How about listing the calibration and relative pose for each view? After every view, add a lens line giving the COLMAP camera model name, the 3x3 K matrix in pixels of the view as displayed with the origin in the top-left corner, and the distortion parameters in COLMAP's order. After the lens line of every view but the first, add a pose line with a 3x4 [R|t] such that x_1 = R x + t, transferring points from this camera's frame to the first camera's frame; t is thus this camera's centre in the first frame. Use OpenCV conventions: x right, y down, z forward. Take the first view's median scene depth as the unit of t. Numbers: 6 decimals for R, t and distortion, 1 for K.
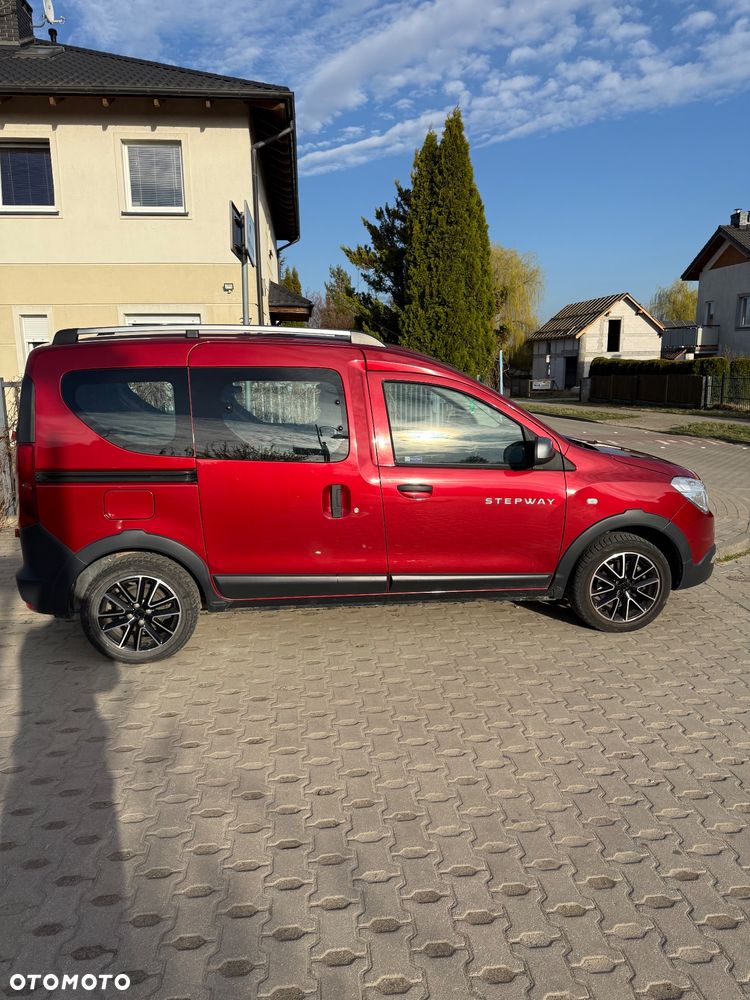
lens RADIAL K [[715.2, 0, 373.5], [0, 715.2, 503.1], [0, 0, 1]] dist [0.033546, -0.031859]
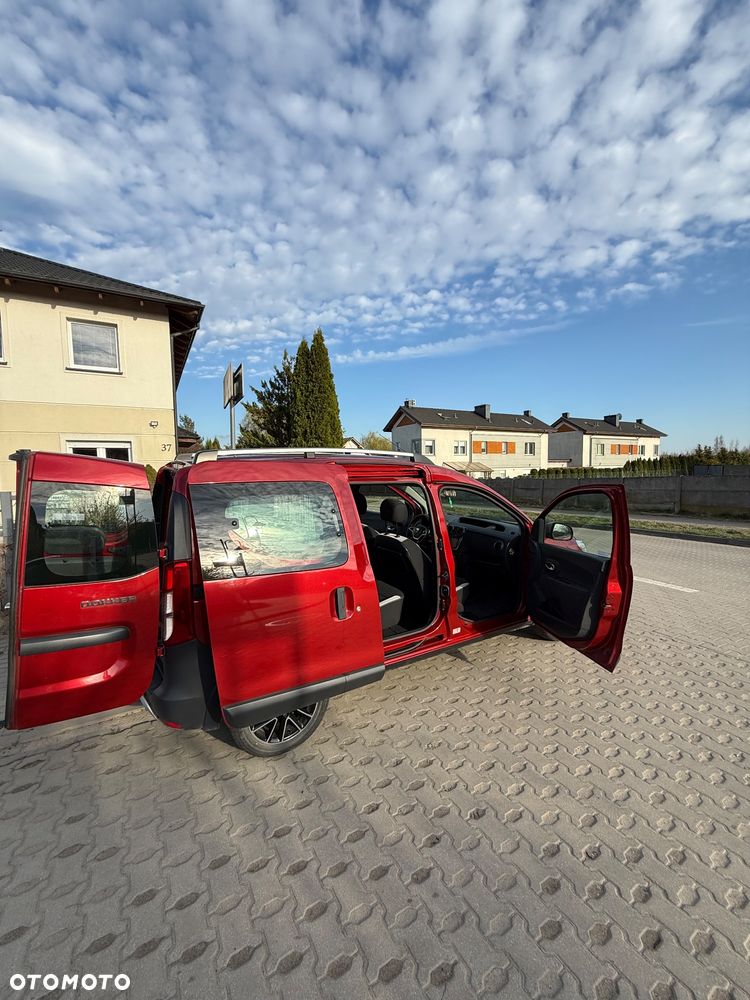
lens RADIAL K [[405.0, 0, 375.7], [0, 405.0, 484.6], [0, 0, 1]] dist [-0.000216, -0.000016]
pose [[0.908667, -0.018144, 0.417128, -0.150423], [0.085880, 0.985815, -0.144201, -0.024847], [-0.408594, 0.166853, 0.897335, 0.113770]]
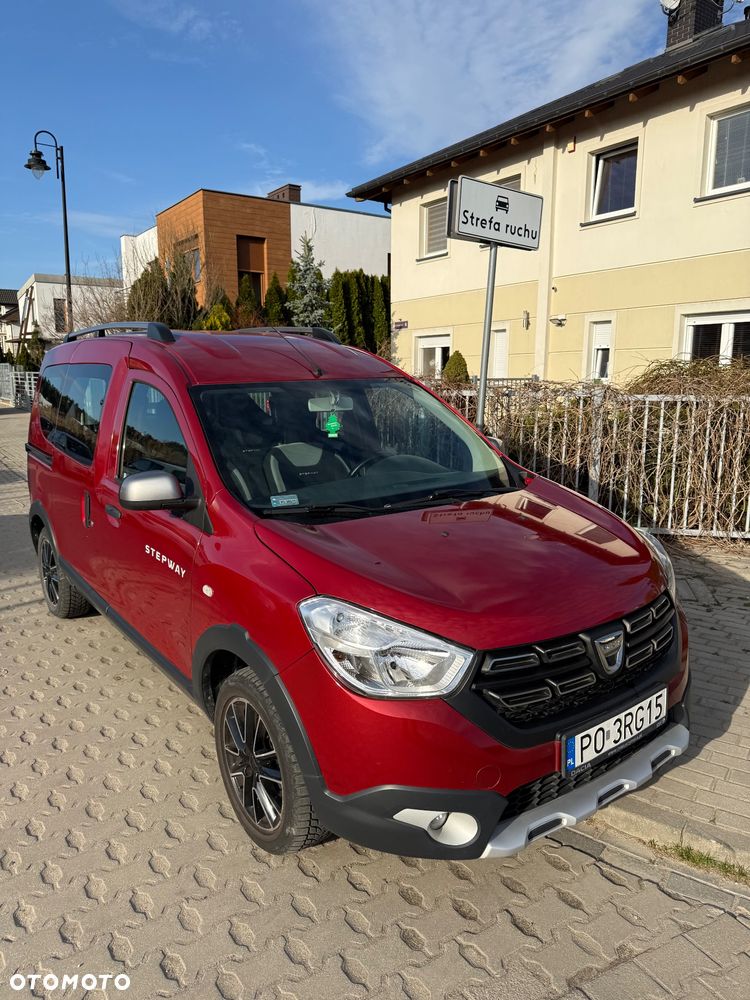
lens RADIAL K [[718.0, 0, 375.0], [0, 718.0, 500.0], [0, 0, 1]] dist [0.003871, 0.000024]
pose [[0.472991, 0.165910, -0.865305, 0.311150], [-0.179448, 0.979665, 0.089748, -0.055158], [0.862599, 0.112827, 0.493145, 0.289513]]
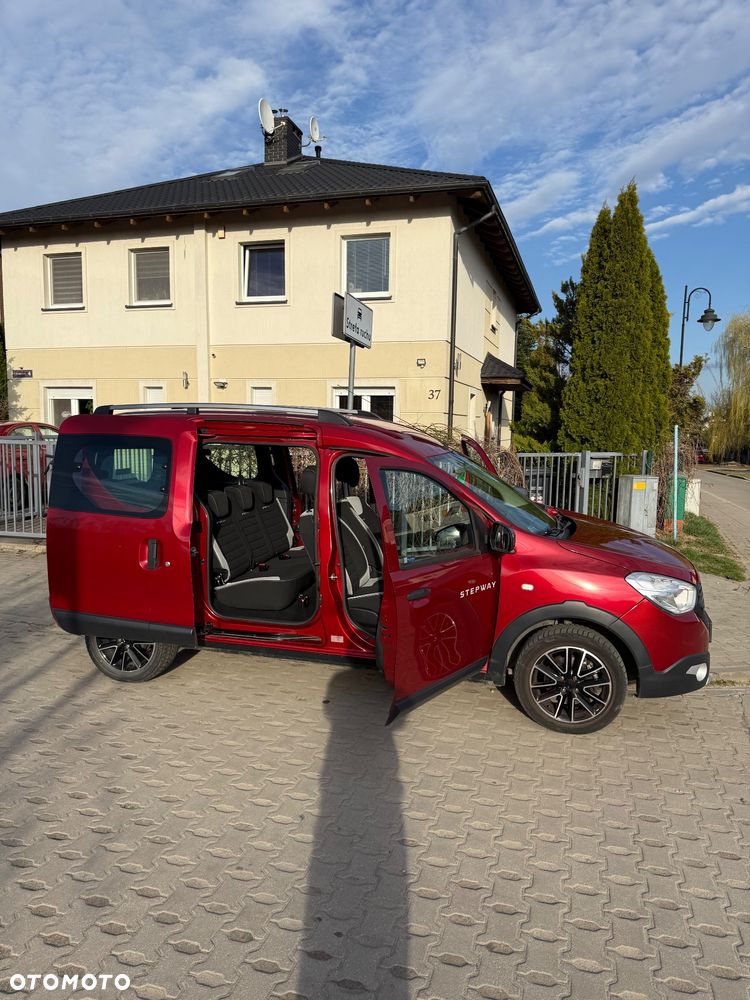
lens RADIAL K [[722.8, 0, 375.0], [0, 722.8, 500.0], [0, 0, 1]] dist [0.023279, -0.005535]
pose [[0.924616, 0.064335, -0.375427, 0.167628], [-0.099323, 0.992257, -0.074577, -0.009259], [0.367722, 0.106244, 0.923847, 0.003663]]
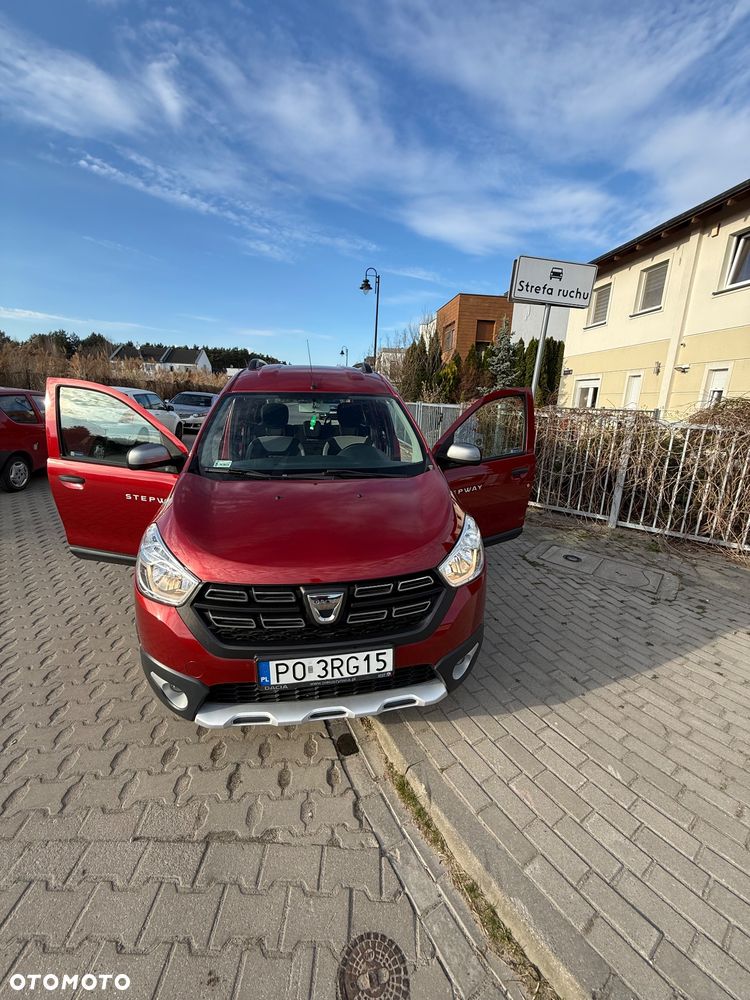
lens RADIAL K [[402.2, 0, 372.8], [0, 402.2, 495.6], [0, 0, 1]] dist [0.001586, 0.000157]
pose [[0.009425, 0.243561, -0.969840, 0.303094], [-0.231681, 0.944024, 0.234826, -0.078956], [0.972746, 0.222480, 0.065326, 0.437304]]
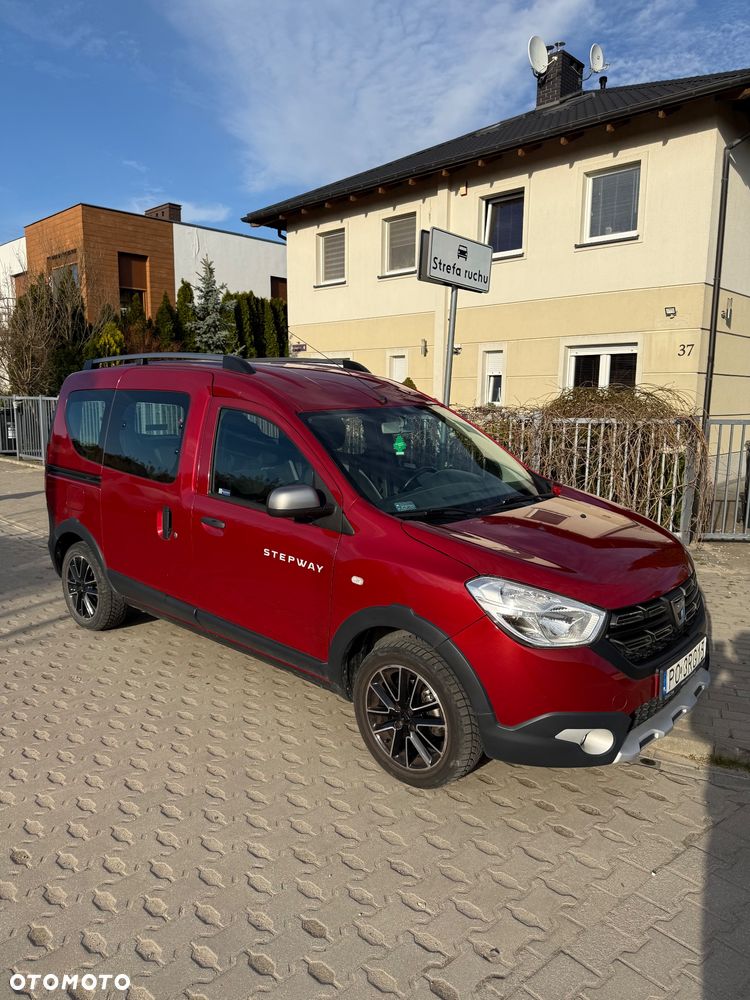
lens RADIAL K [[715.2, 0, 373.5], [0, 715.2, 503.1], [0, 0, 1]] dist [0.033546, -0.031859]
pose [[0.635691, 0.135068, -0.760035, 0.305211], [-0.168570, 0.985101, 0.034074, -0.038421], [0.753314, 0.106459, 0.648988, 0.187470]]
